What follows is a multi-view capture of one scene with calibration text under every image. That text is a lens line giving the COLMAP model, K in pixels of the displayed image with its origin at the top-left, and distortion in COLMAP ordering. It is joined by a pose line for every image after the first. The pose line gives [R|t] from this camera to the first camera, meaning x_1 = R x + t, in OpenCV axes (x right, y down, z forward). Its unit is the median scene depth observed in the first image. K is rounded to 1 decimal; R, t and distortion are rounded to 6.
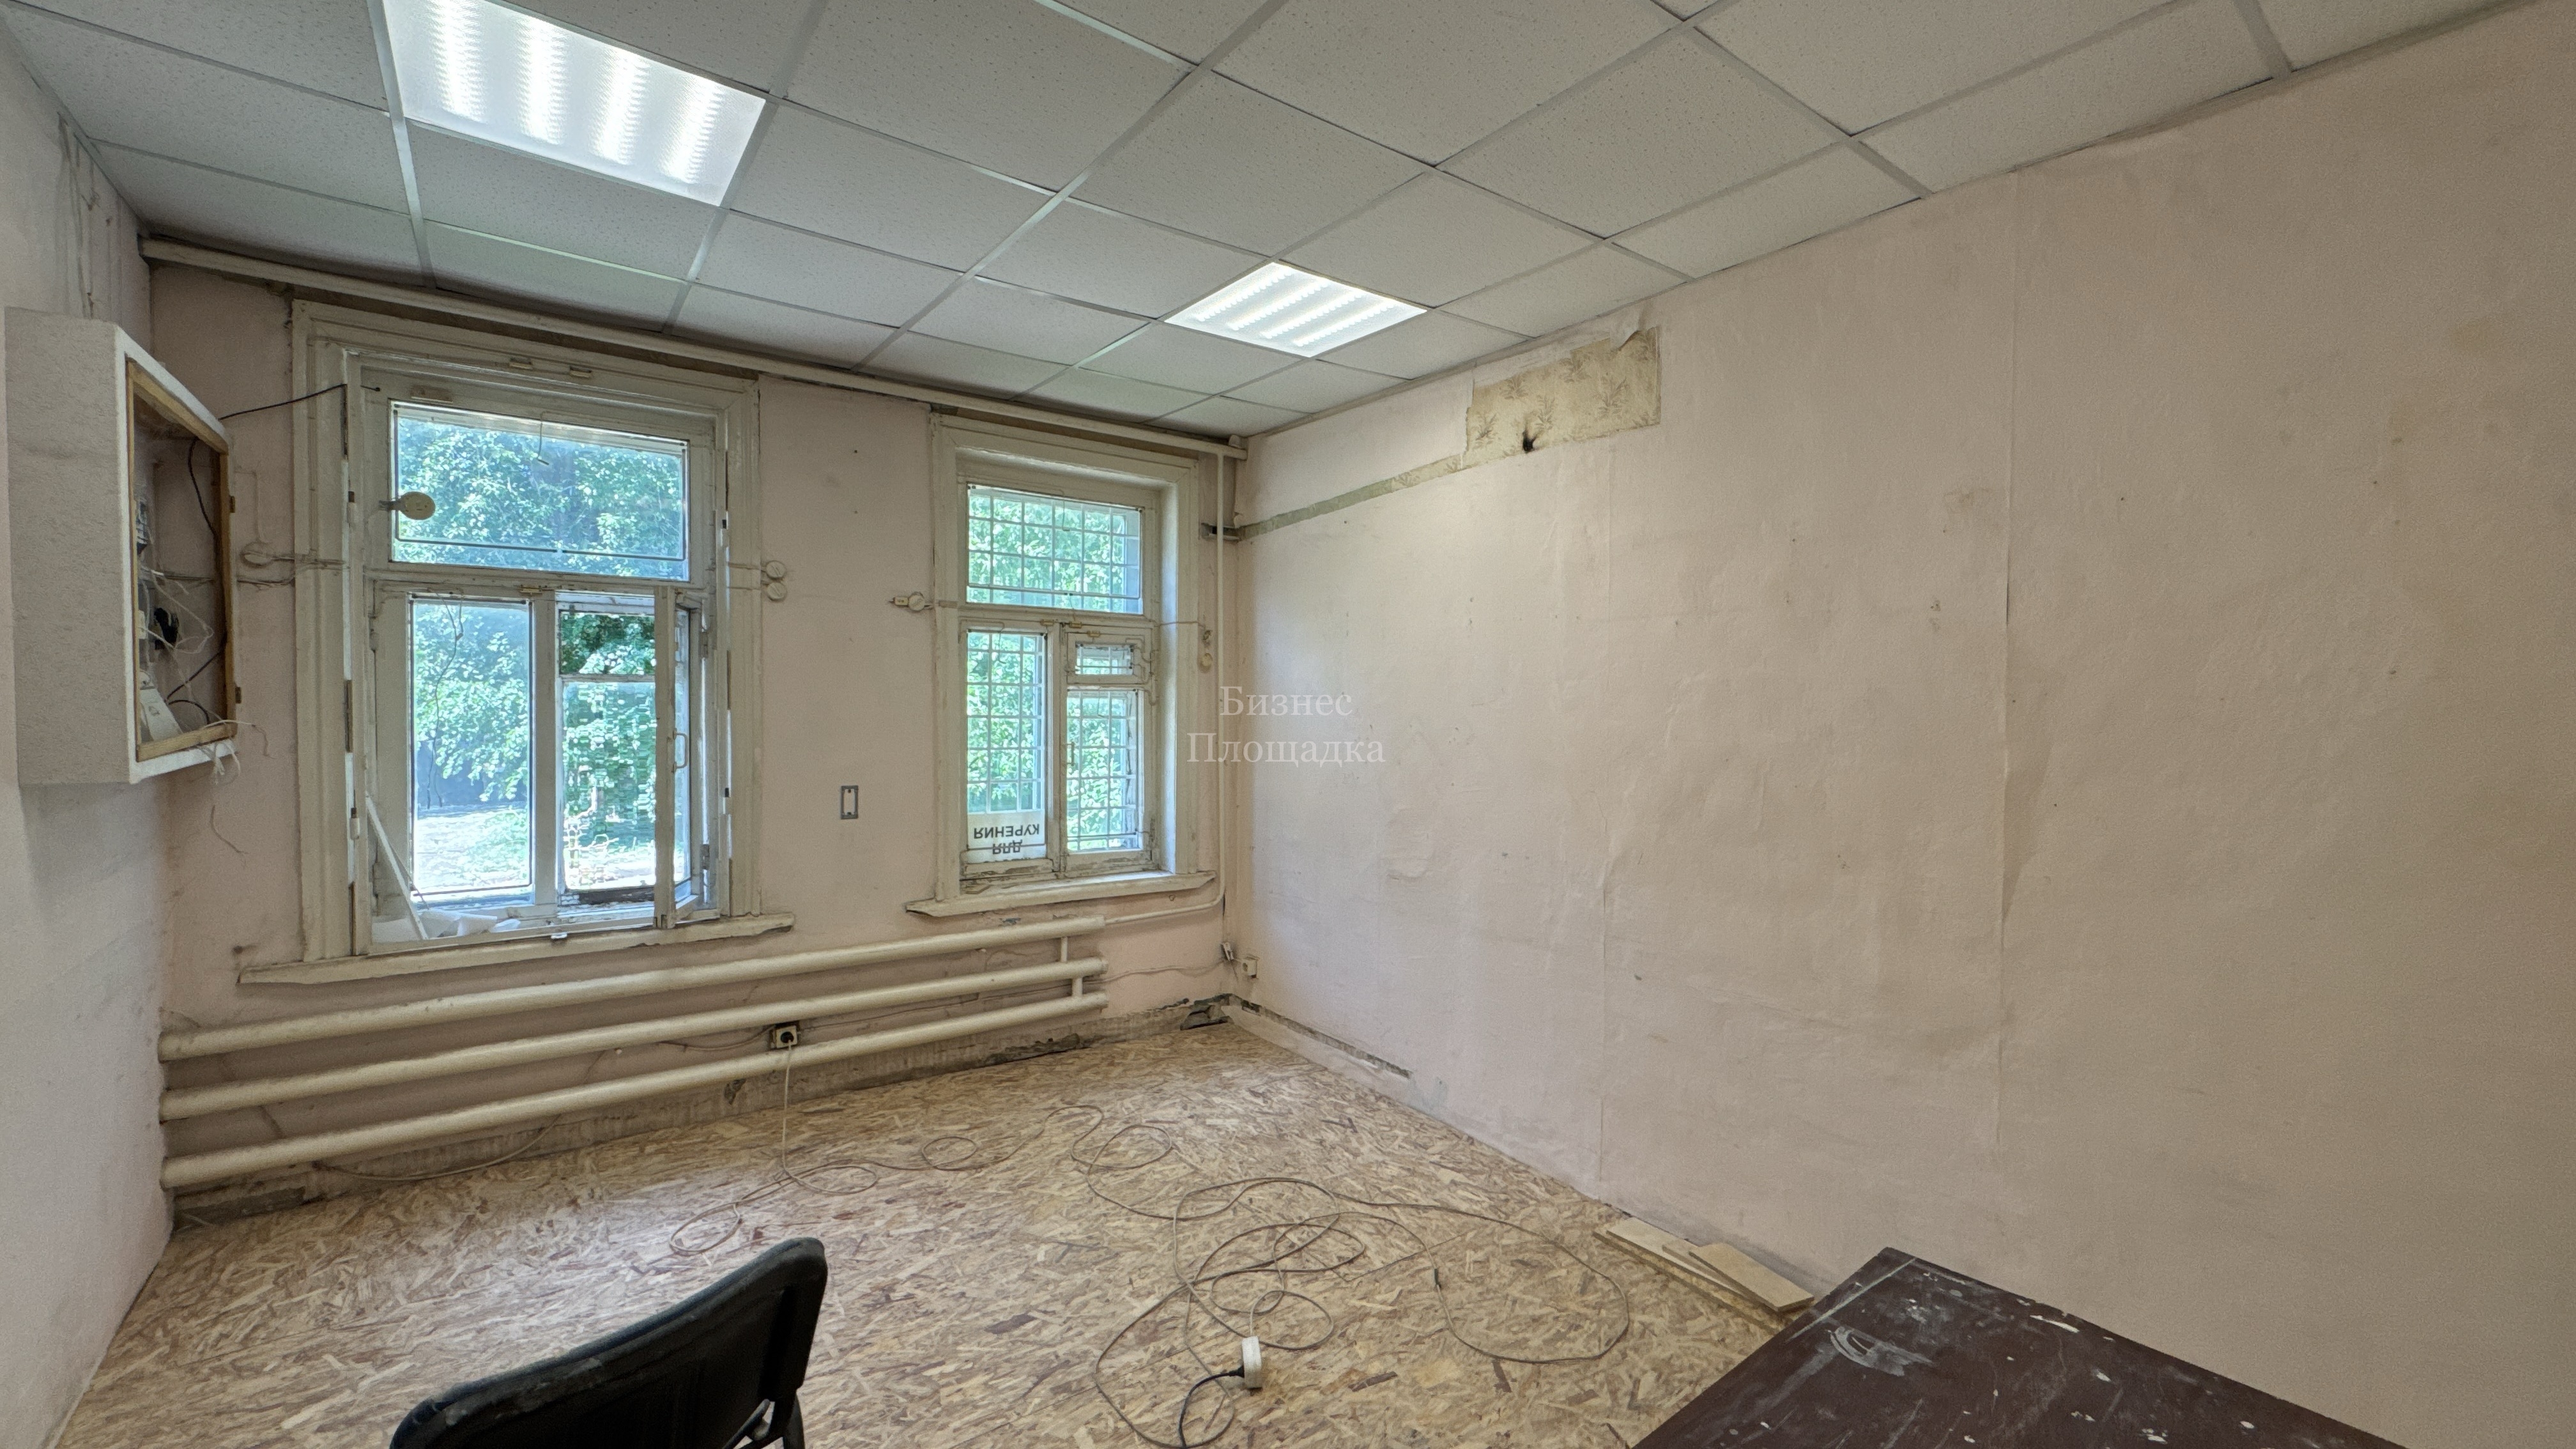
lens RADIAL K [[1027.4, 0, 1290.6], [0, 1027.4, 719.6], [0, 0, 1]] dist [-0.000636, 0.000132]
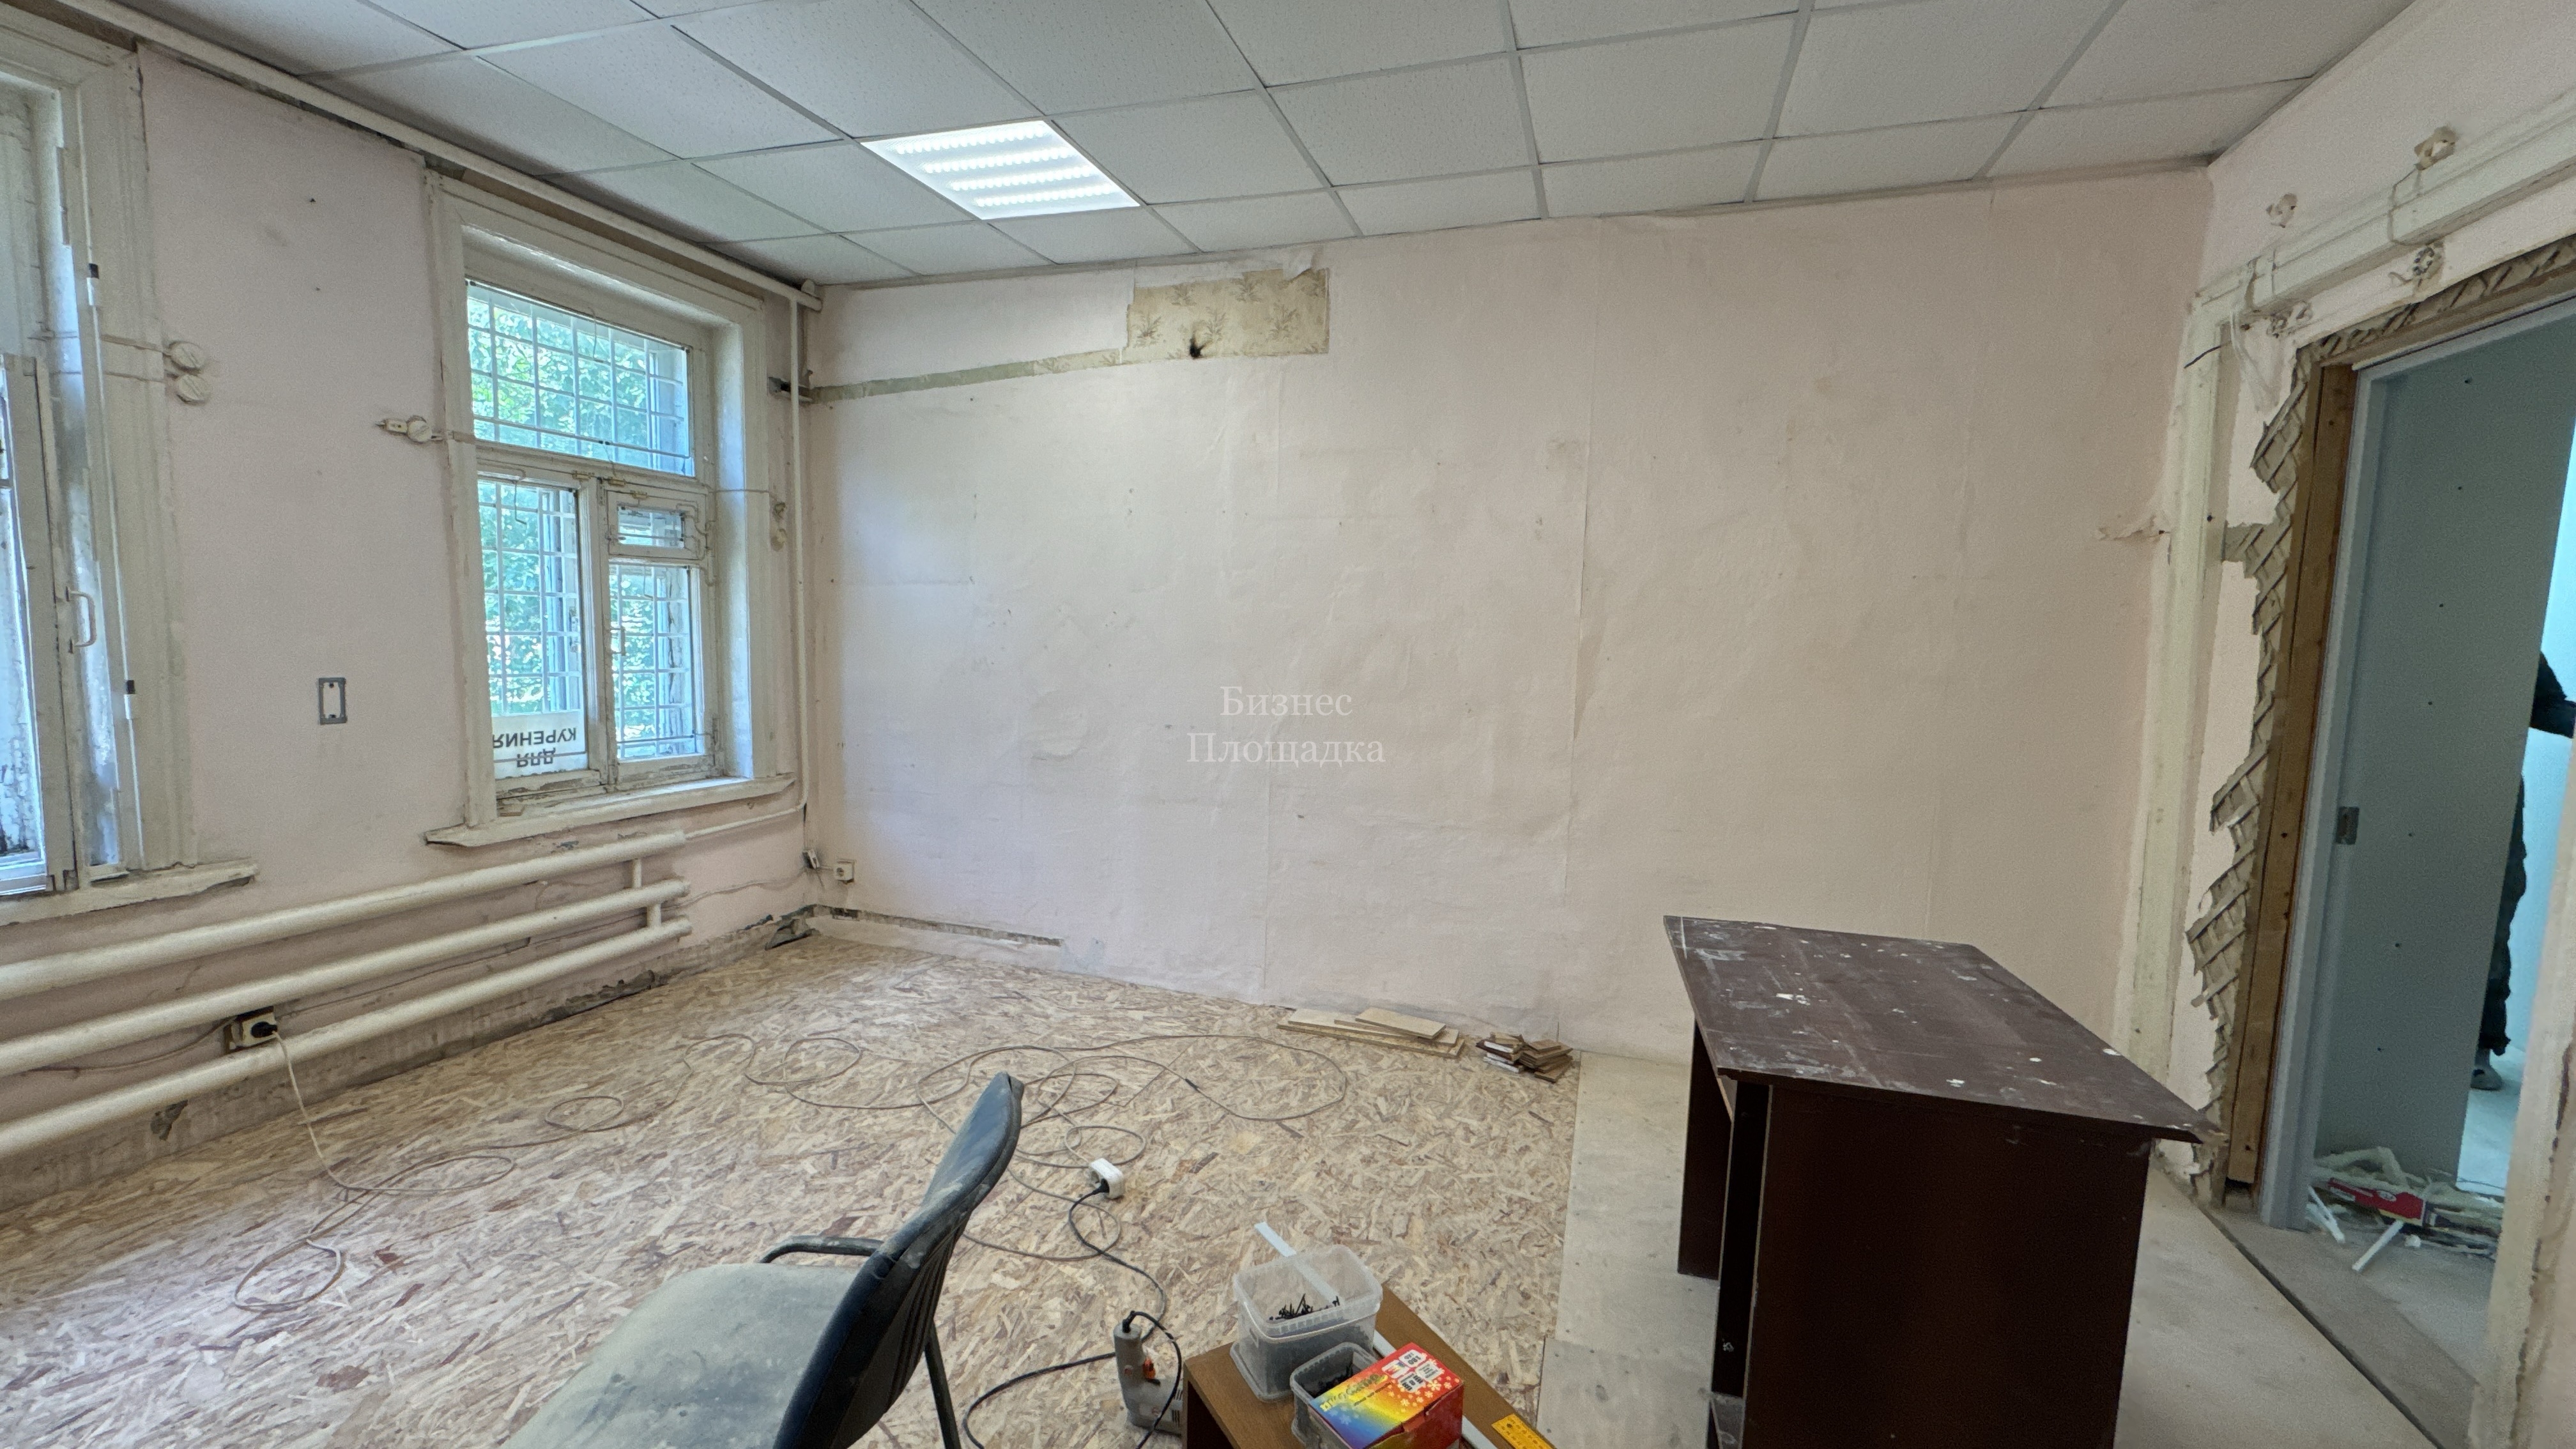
lens RADIAL K [[1027.4, 0, 1289.8], [0, 1027.4, 718.3], [0, 0, 1]] dist [-0.000636, 0.000132]
pose [[0.815863, -0.040663, 0.576813, -0.320238], [-0.006504, 0.996816, 0.079470, 0.033308], [-0.578208, -0.068588, 0.813001, 0.022574]]
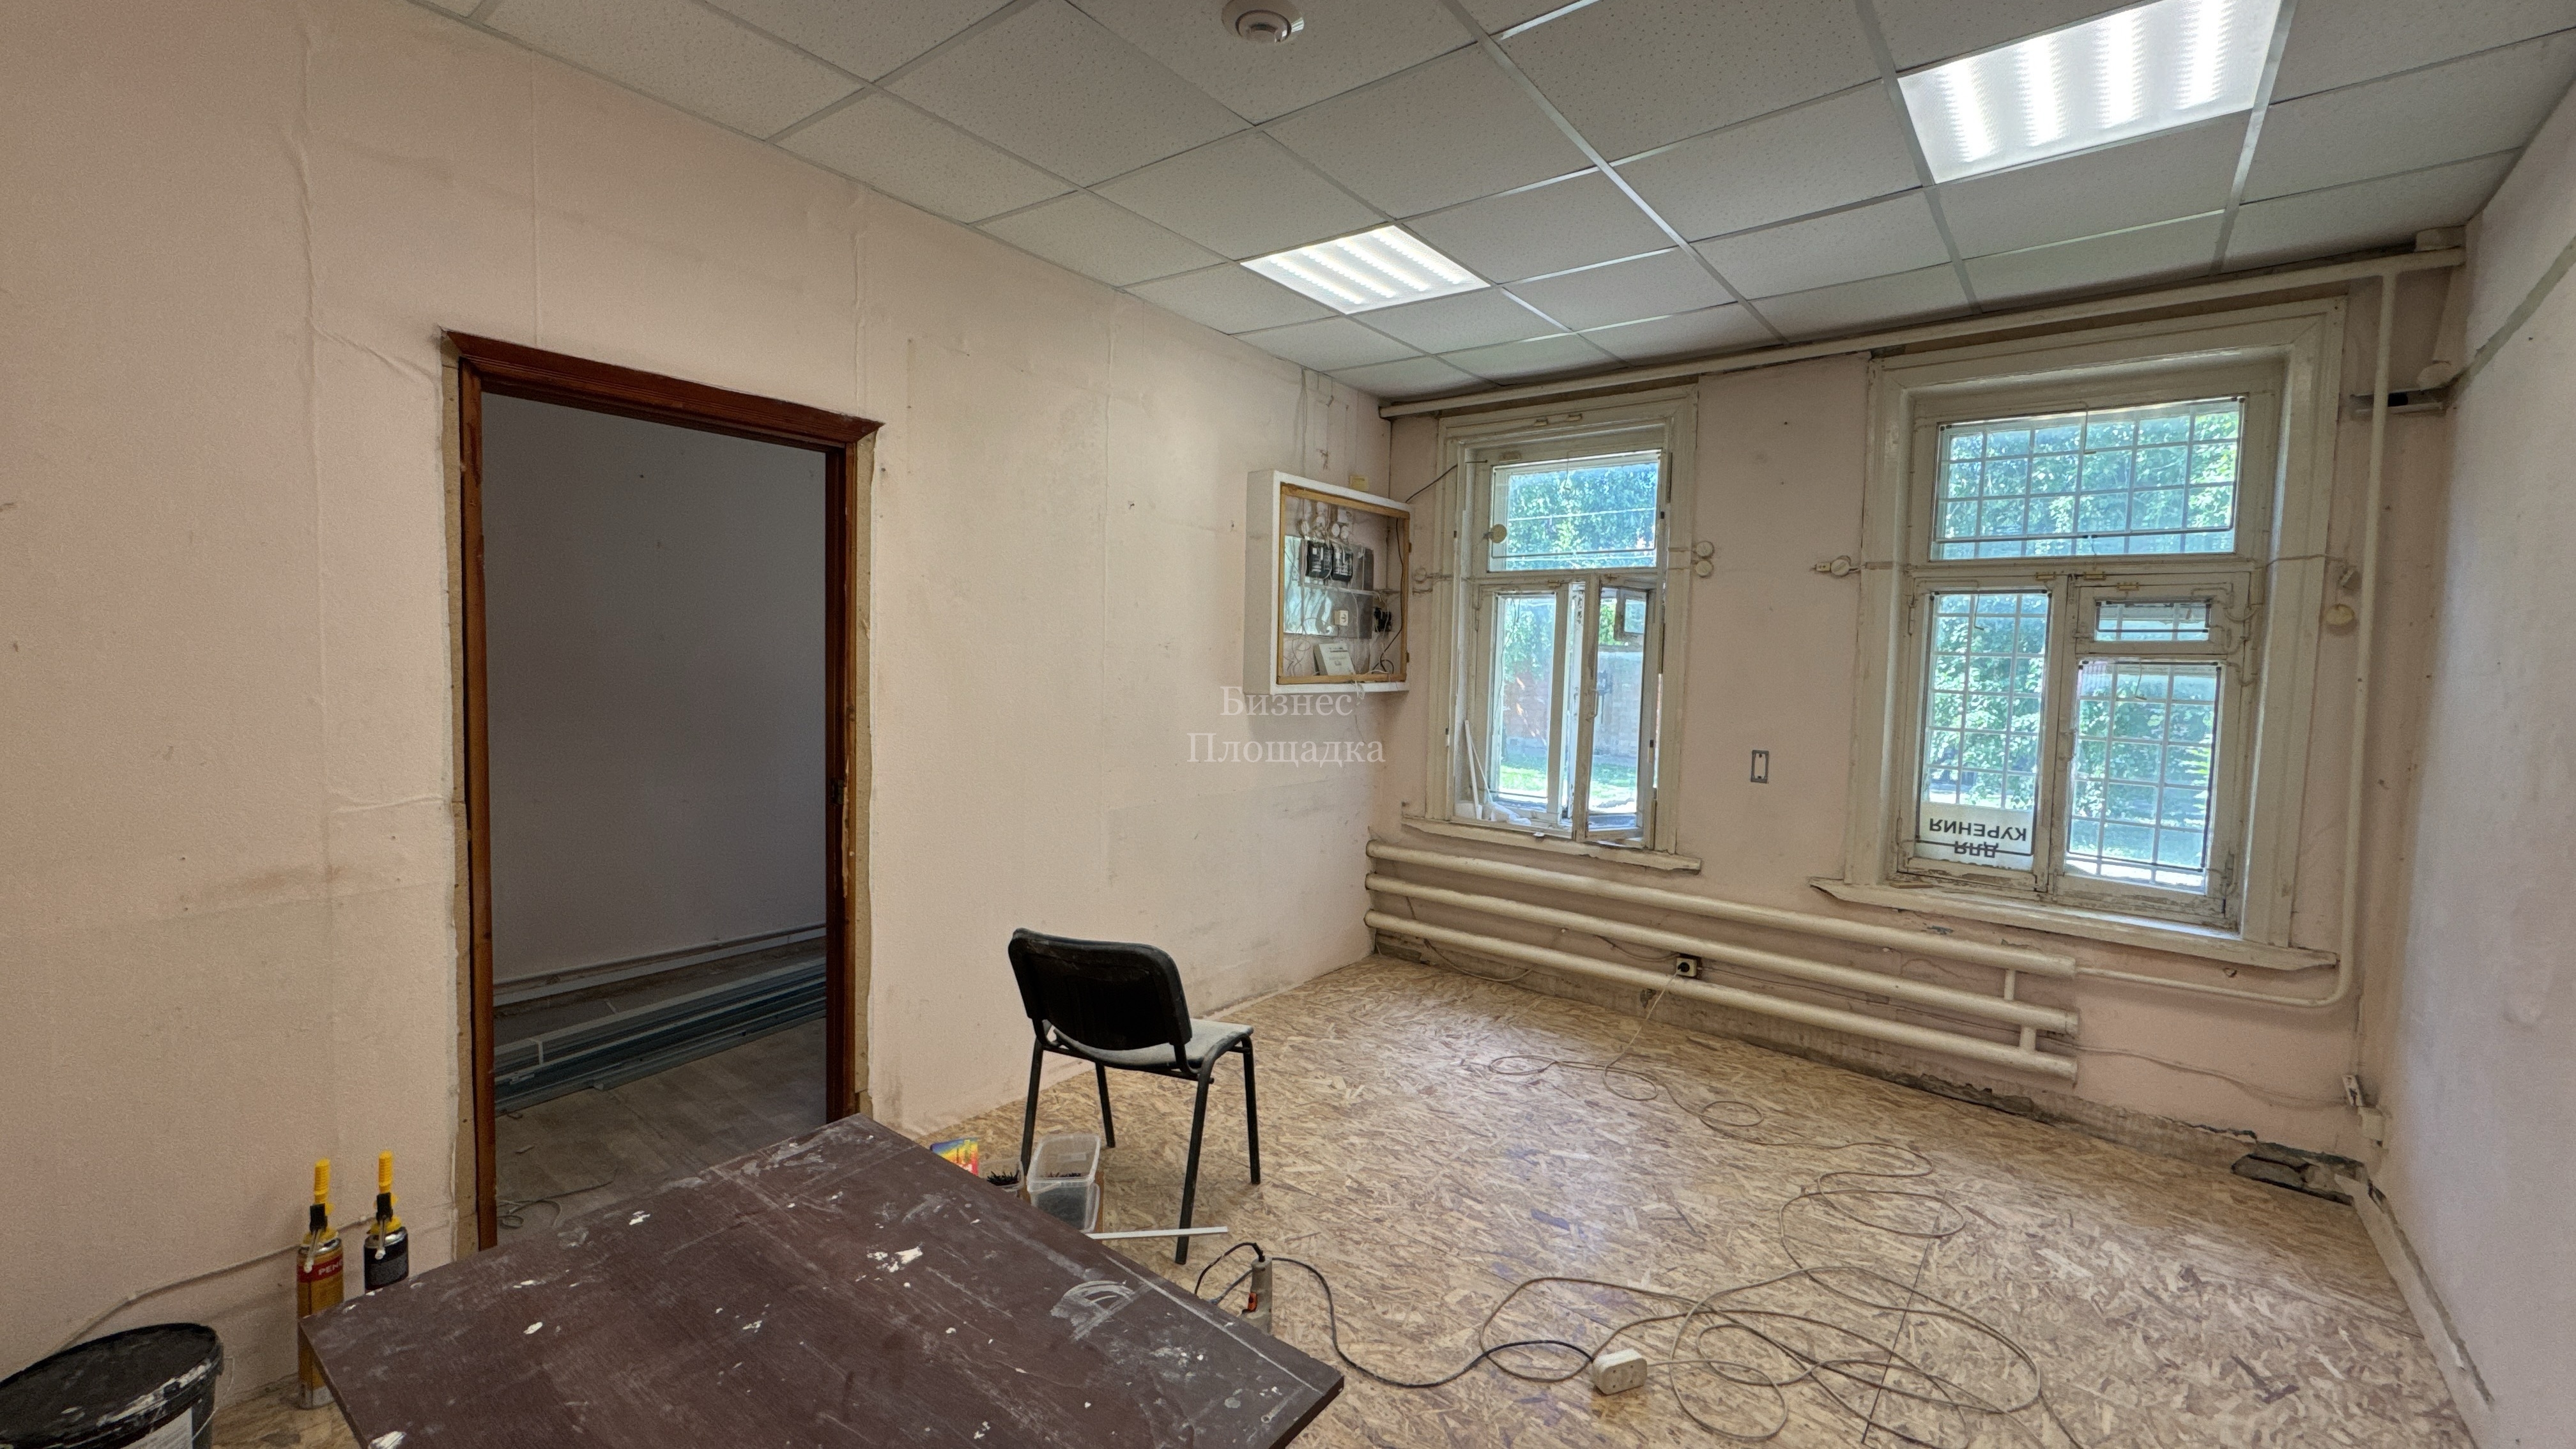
lens RADIAL K [[1027.4, 0, 1291.6], [0, 1027.4, 721.3], [0, 0, 1]] dist [-0.000636, 0.000132]
pose [[0.245336, 0.054324, -0.967915, 0.490310], [-0.048993, 0.997848, 0.043586, 0.013817], [0.968199, 0.036728, 0.247470, 0.307123]]
